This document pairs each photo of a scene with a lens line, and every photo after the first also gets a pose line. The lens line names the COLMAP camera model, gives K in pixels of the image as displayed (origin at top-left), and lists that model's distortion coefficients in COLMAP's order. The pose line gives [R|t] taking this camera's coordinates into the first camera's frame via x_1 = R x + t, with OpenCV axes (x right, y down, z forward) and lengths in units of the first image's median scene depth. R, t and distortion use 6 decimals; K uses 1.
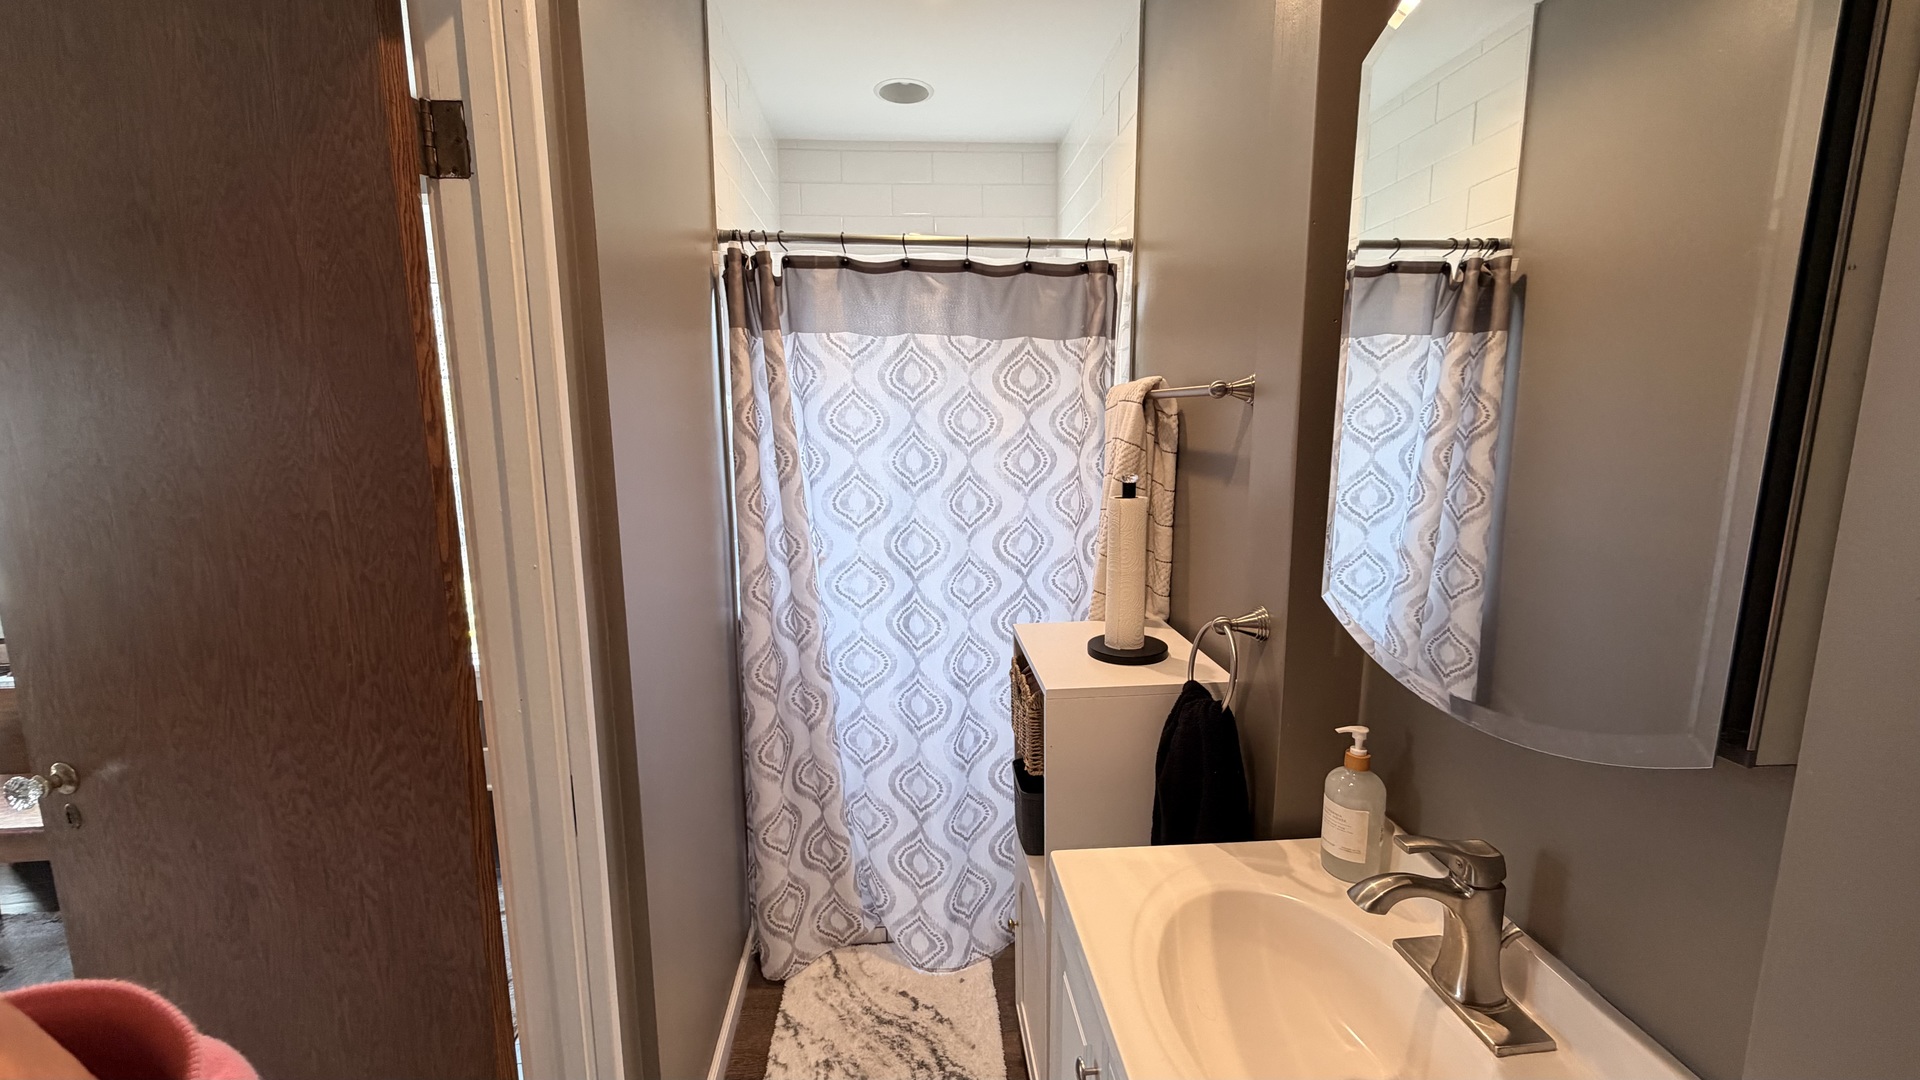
lens RADIAL K [[763.9, 0, 952.5], [0, 763.9, 538.1], [0, 0, 1]] dist [-0.001946, 0.000160]
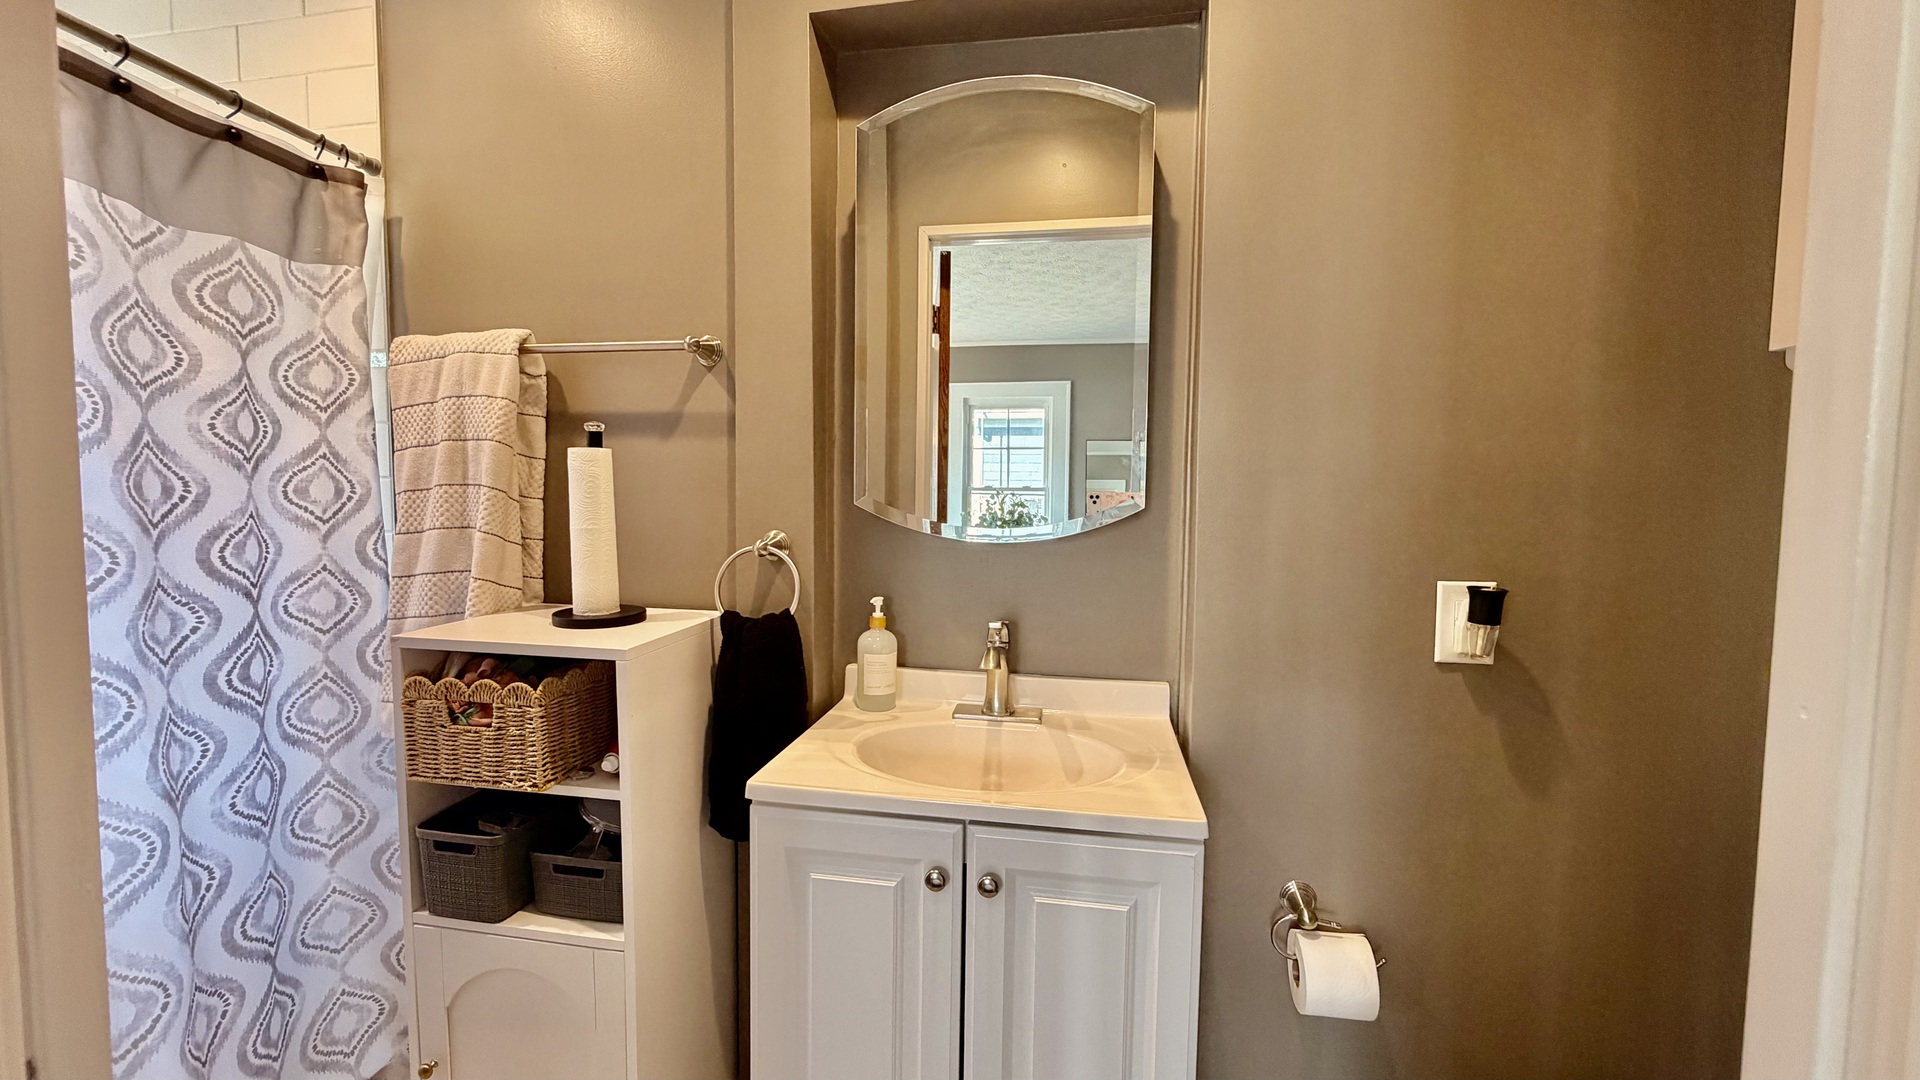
lens RADIAL K [[763.9, 0, 950.0], [0, 763.9, 540.6], [0, 0, 1]] dist [-0.001946, 0.000160]
pose [[0.235336, -0.051279, 0.970560, -0.408246], [0.142338, 0.989659, 0.017775, 0.073093], [-0.961435, 0.133964, 0.240201, 0.272855]]
